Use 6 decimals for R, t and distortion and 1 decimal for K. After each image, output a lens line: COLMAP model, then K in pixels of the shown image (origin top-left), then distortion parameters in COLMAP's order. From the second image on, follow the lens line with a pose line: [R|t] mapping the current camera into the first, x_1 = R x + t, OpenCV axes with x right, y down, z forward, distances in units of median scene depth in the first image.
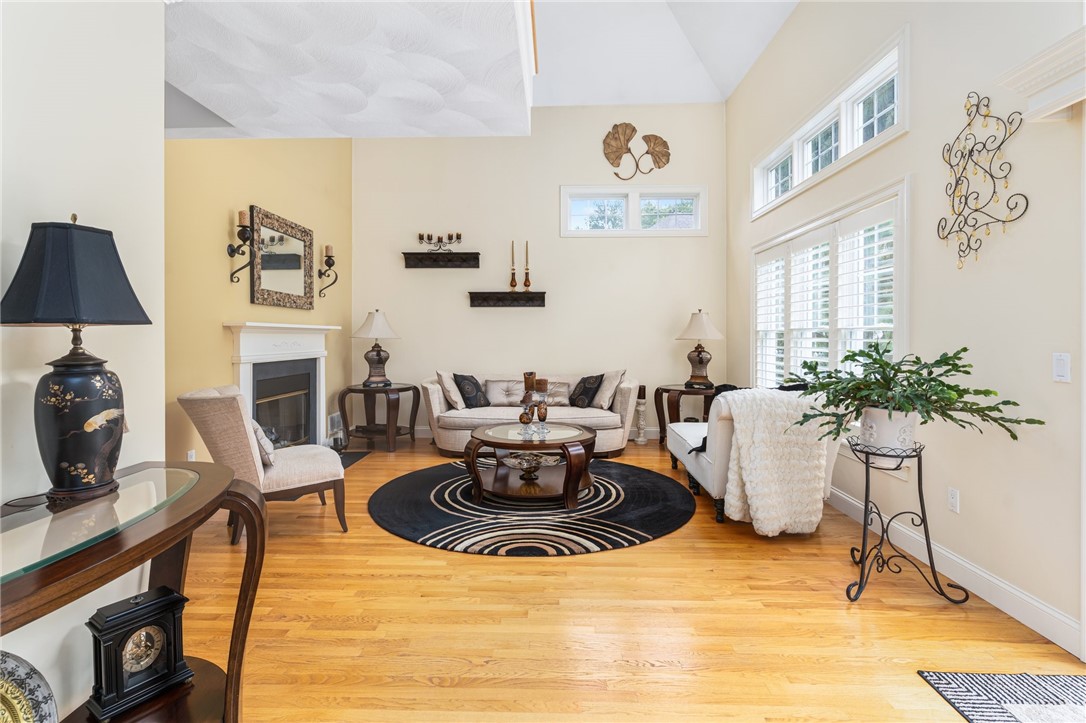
lens RADIAL K [[528.5, 0, 540.2], [0, 528.5, 339.8], [0, 0, 1]] dist [0.001256, 0.000457]
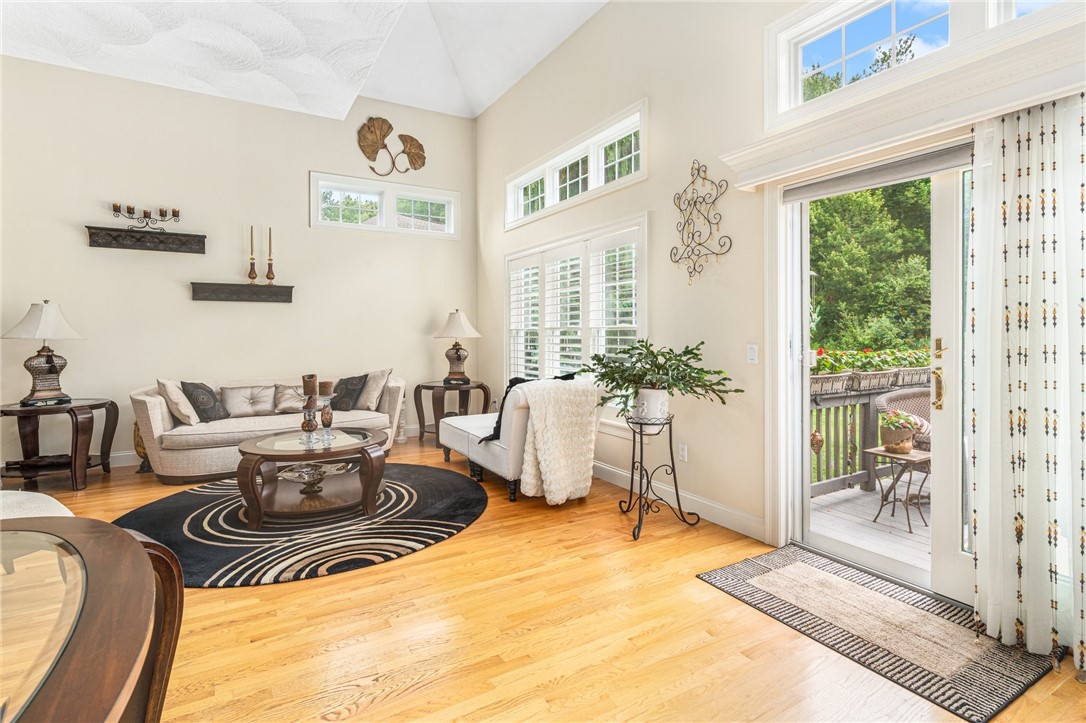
lens RADIAL K [[527.0, 0, 541.1], [0, 527.0, 337.1], [0, 0, 1]] dist [-0.000644, 0.000255]
pose [[0.847579, -0.006175, 0.530633, -0.195046], [0.007655, 0.999971, -0.000591, 0.000265], [-0.530614, 0.004564, 0.847602, 0.024355]]
